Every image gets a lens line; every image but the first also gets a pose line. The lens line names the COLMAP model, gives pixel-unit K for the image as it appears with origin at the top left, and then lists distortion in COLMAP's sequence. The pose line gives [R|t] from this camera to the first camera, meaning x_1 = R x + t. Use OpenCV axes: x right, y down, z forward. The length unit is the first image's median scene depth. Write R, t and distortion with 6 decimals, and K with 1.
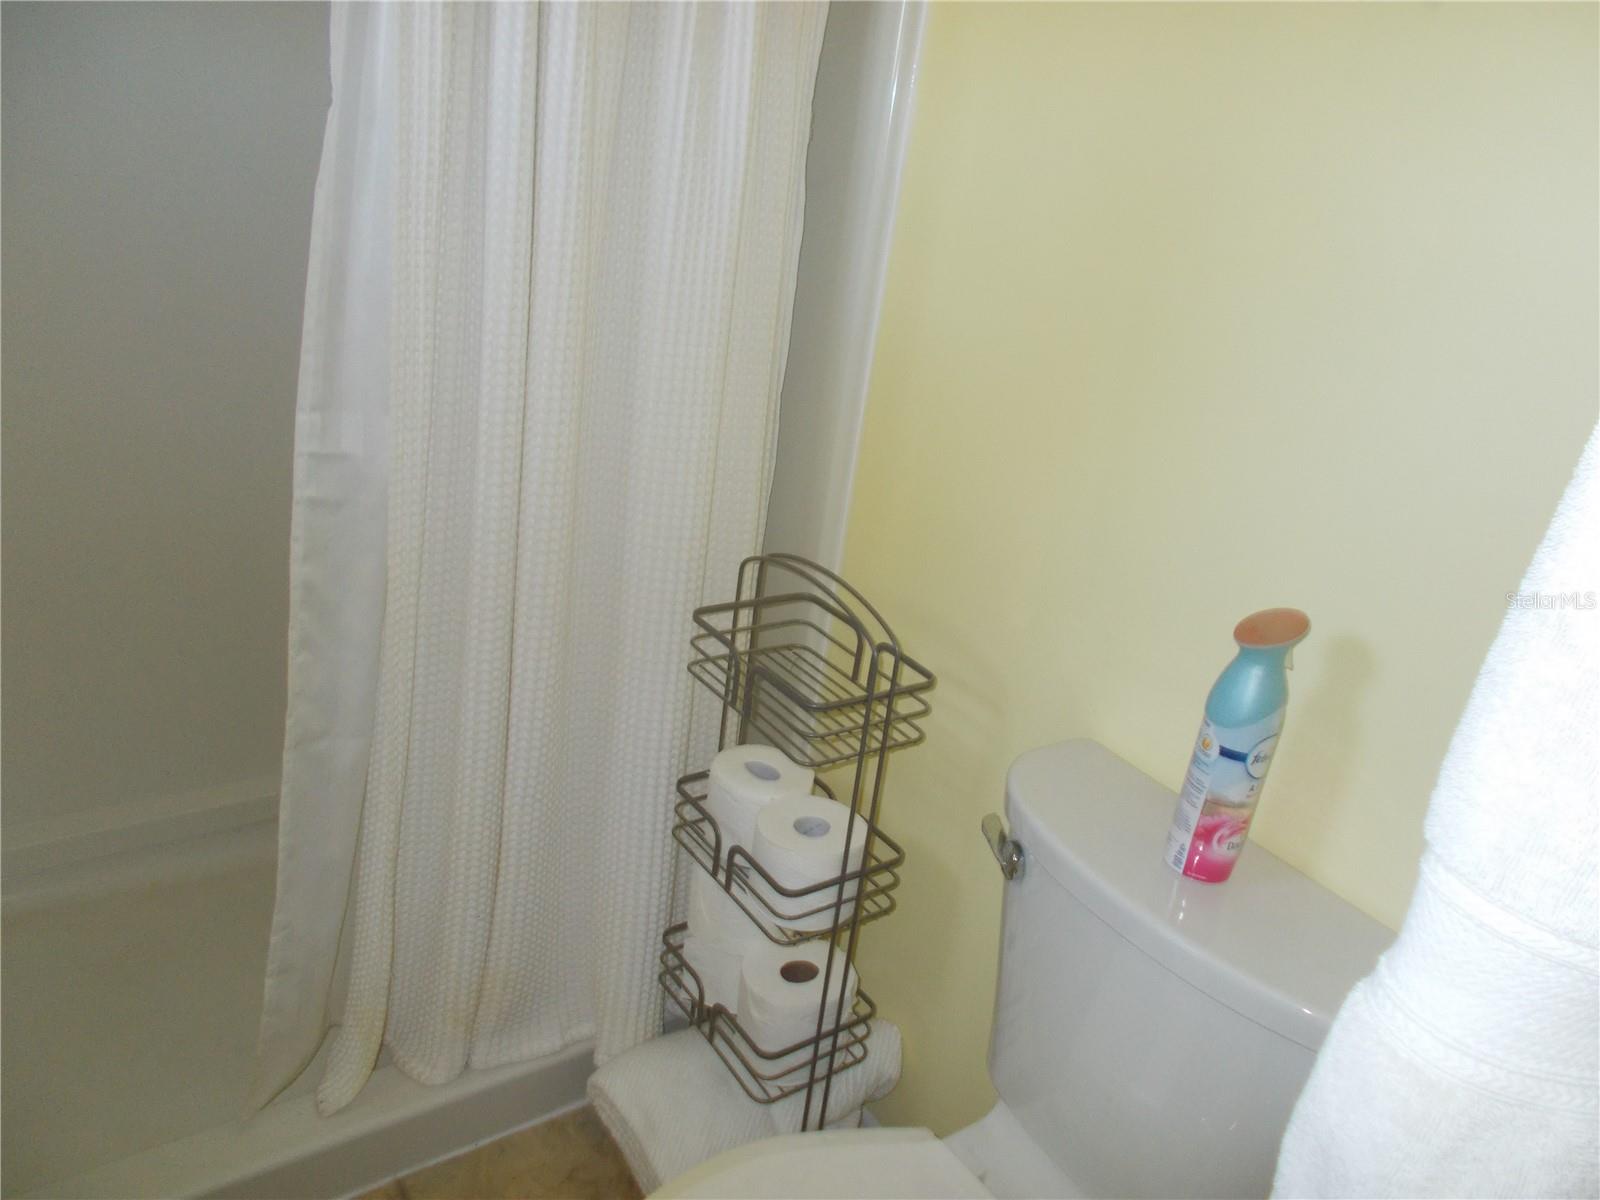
lens RADIAL K [[1218.1, 0, 798.6], [0, 1218.1, 601.6], [0, 0, 1]] dist [-0.004953, 0.119950]
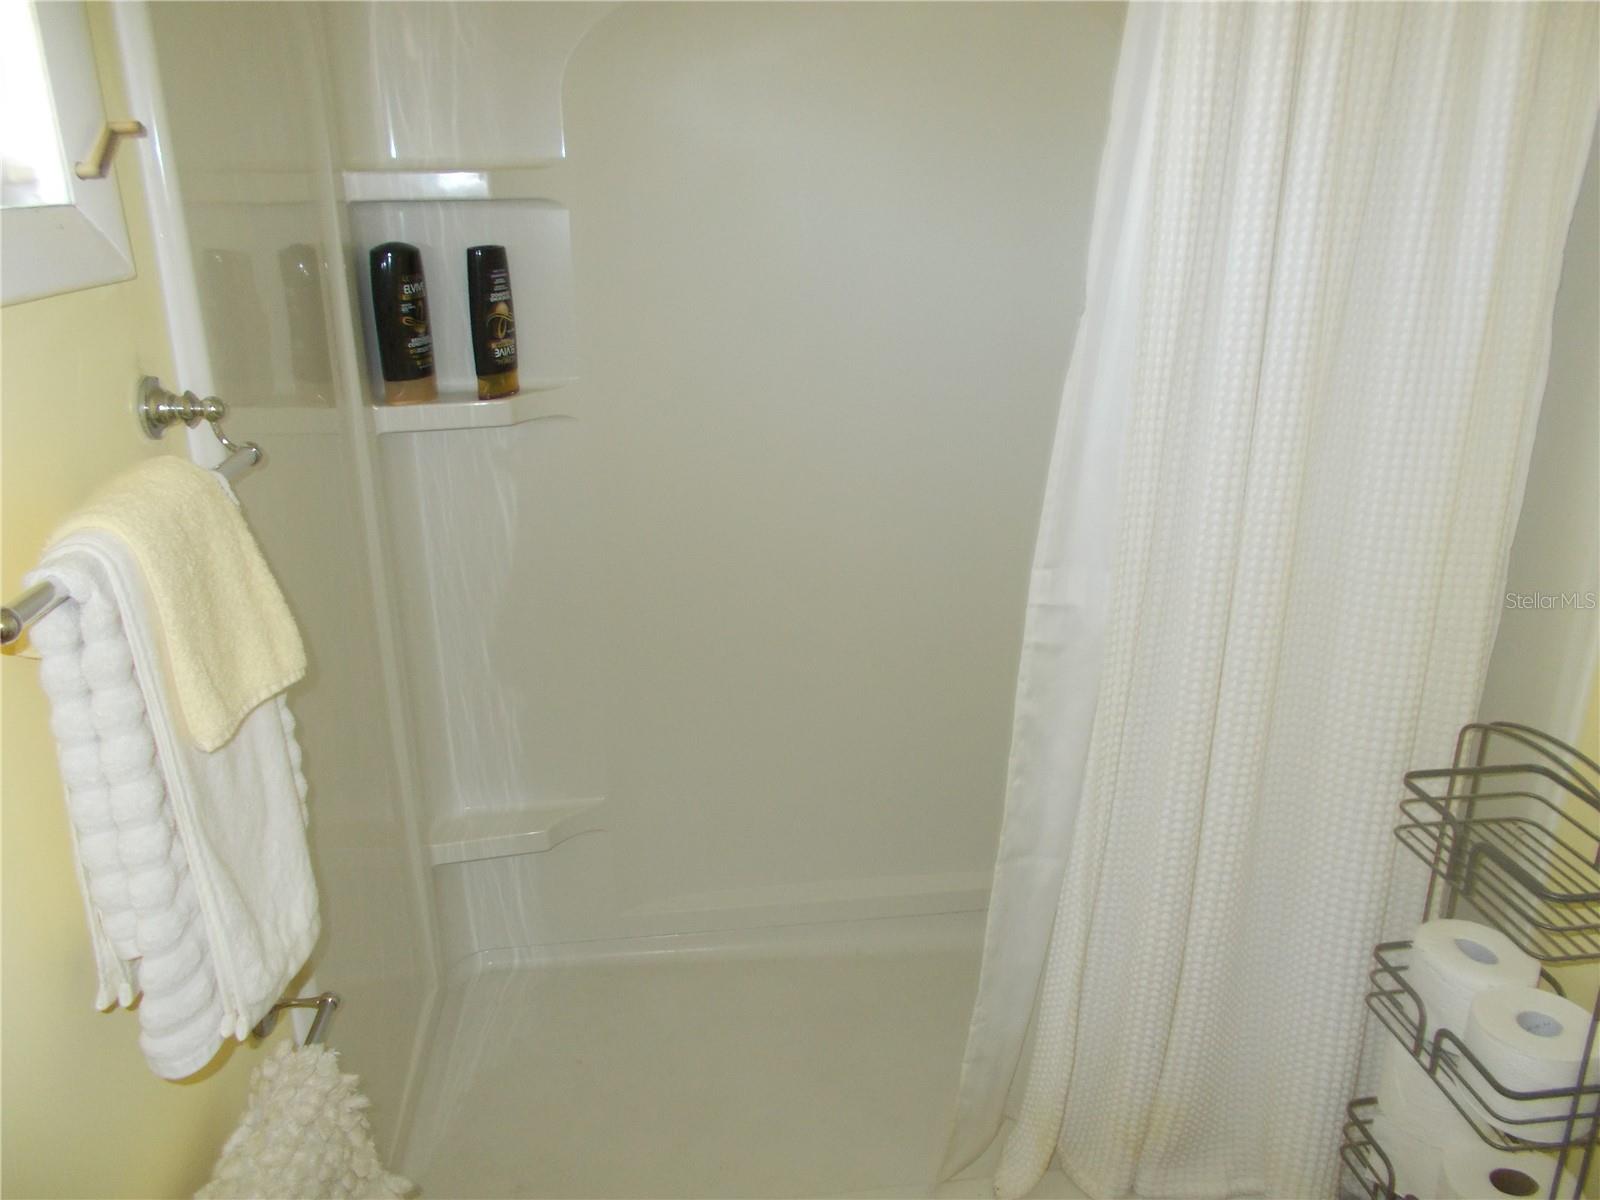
lens RADIAL K [[1244.7, 0, 804.4], [0, 1244.7, 598.6], [0, 0, 1]] dist [-0.003517, 0.011668]
pose [[0.878442, 0.031622, -0.476801, -0.036003], [-0.071223, 0.995327, -0.065208, -0.031573], [0.472511, 0.091241, 0.876589, -0.105908]]
